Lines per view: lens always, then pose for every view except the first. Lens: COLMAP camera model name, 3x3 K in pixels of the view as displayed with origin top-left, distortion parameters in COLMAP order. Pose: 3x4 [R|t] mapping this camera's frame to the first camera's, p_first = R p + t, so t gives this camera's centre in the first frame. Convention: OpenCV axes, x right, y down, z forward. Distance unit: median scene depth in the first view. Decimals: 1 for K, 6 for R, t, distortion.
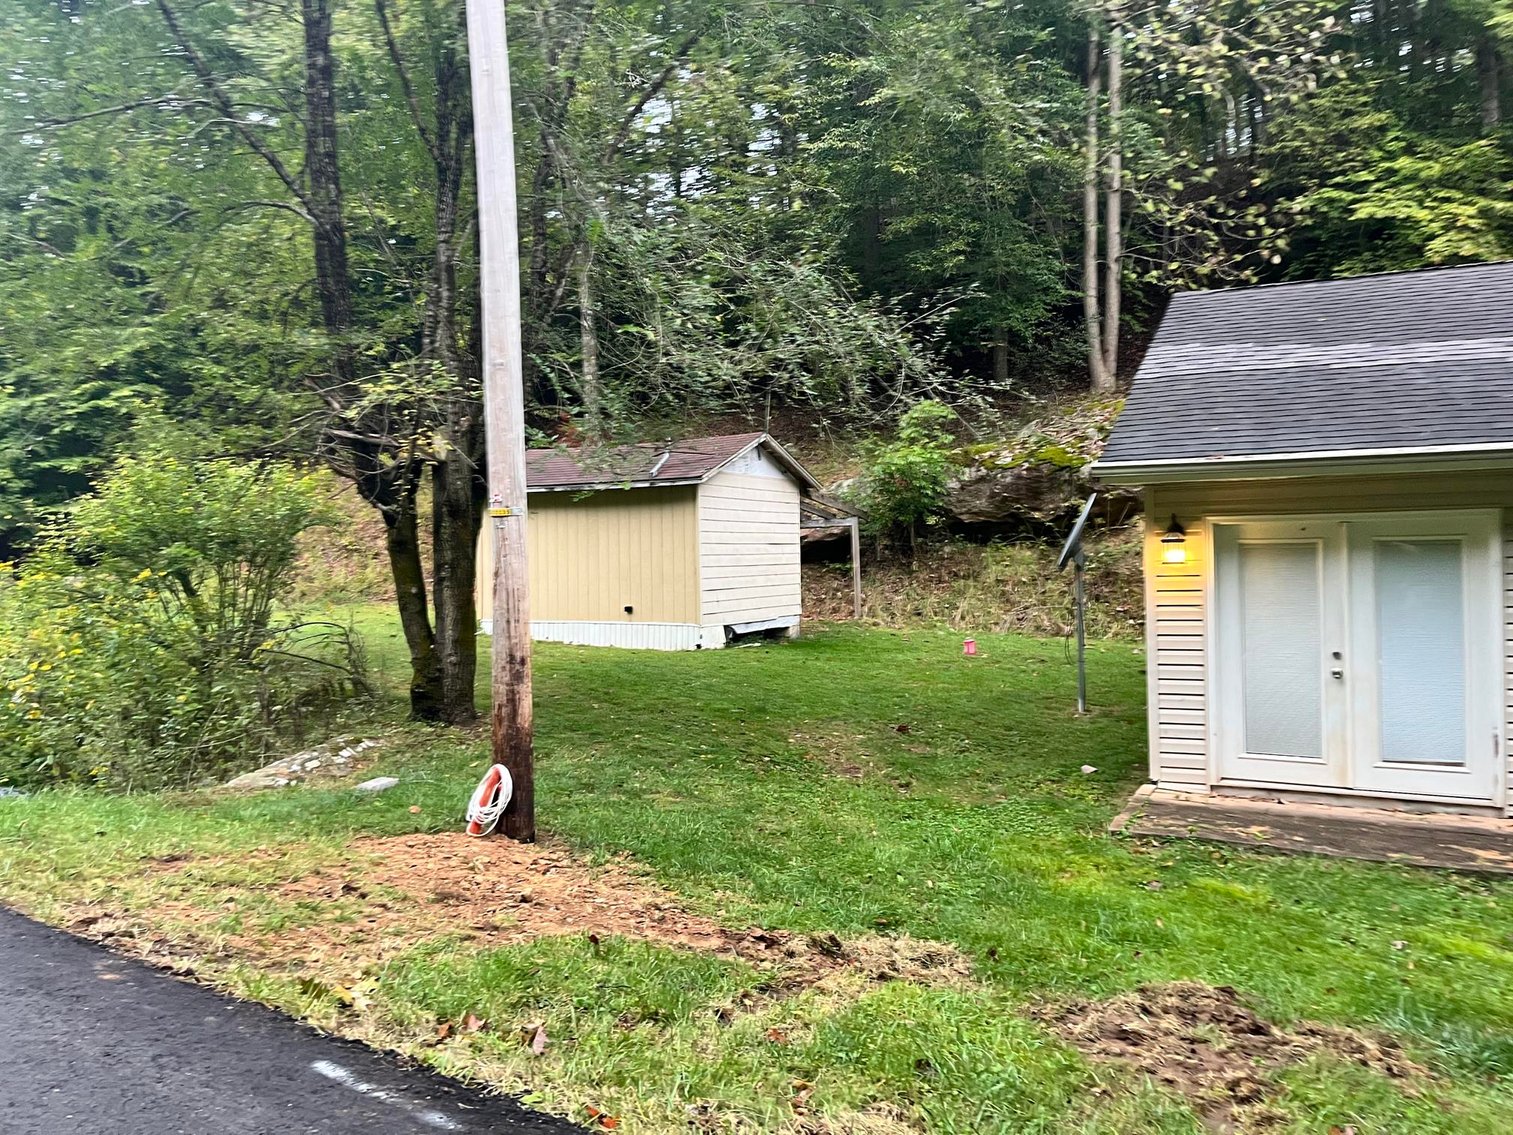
lens RADIAL K [[1137.6, 0, 752.5], [0, 1137.6, 569.1], [0, 0, 1]] dist [0.083634, -0.112597]
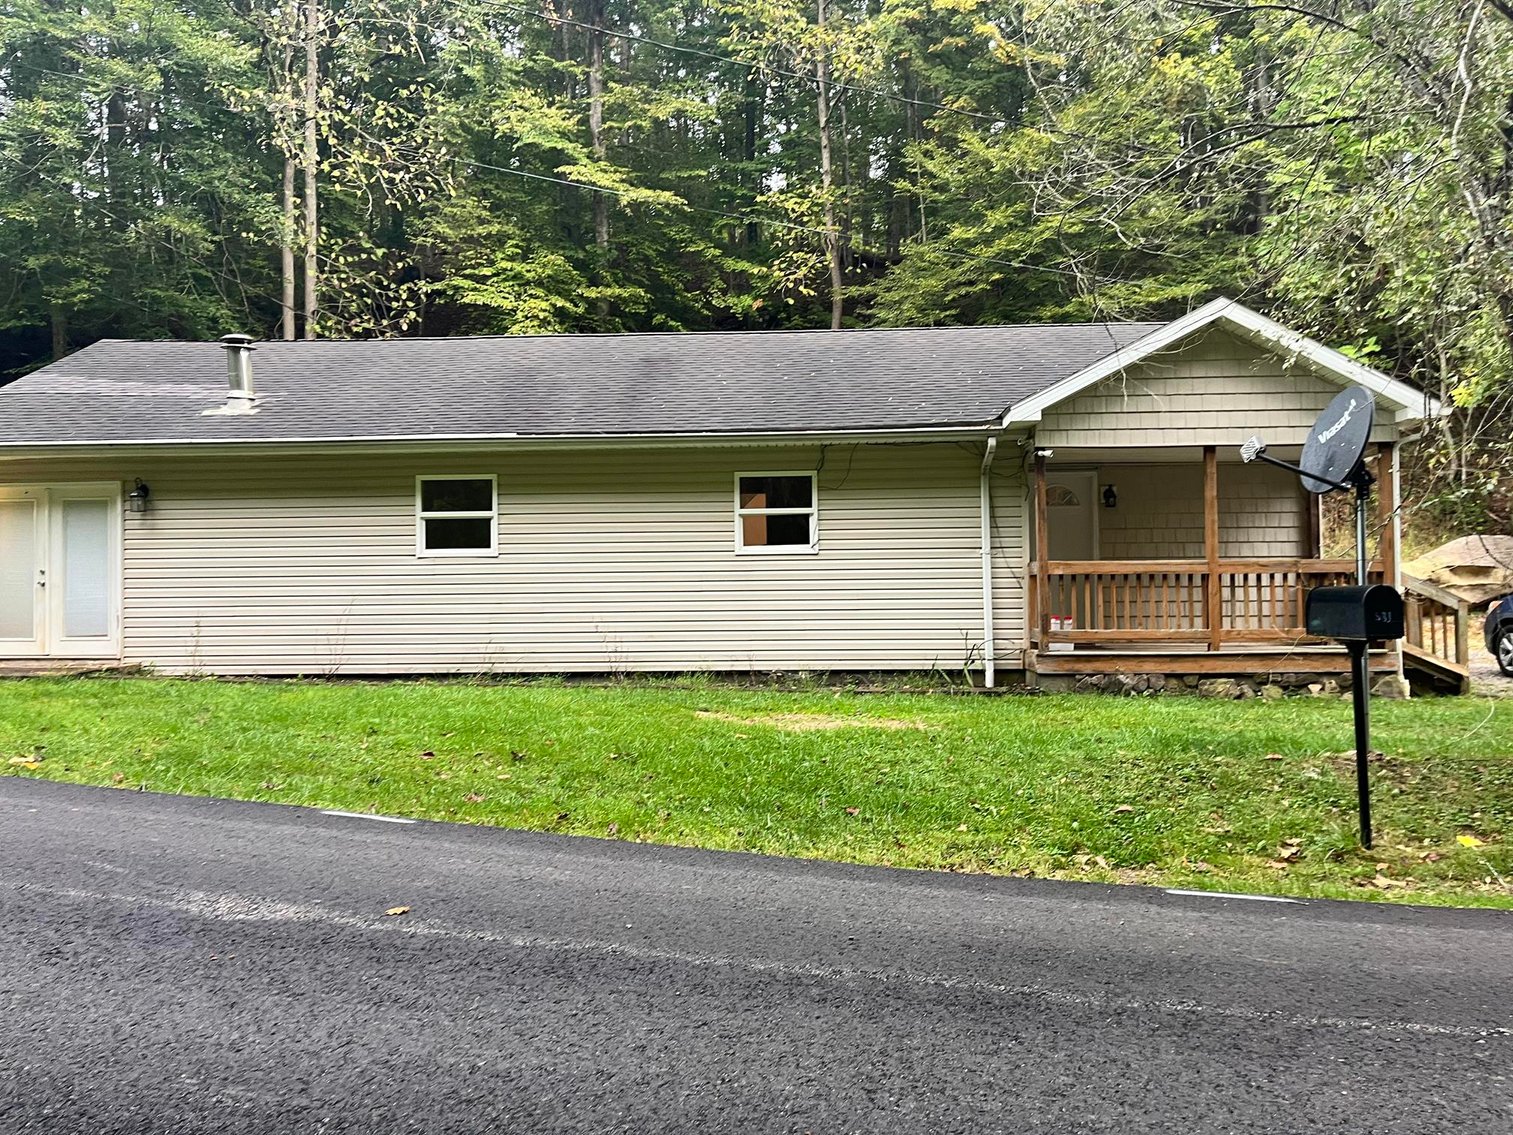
lens RADIAL K [[1137.6, 0, 752.5], [0, 1137.6, 569.1], [0, 0, 1]] dist [0.083634, -0.112597]
pose [[0.920138, 0.013258, 0.391369, 0.759073], [0.000294, 0.999403, -0.034546, 0.122926], [-0.391593, 0.031902, 0.919585, -0.823175]]
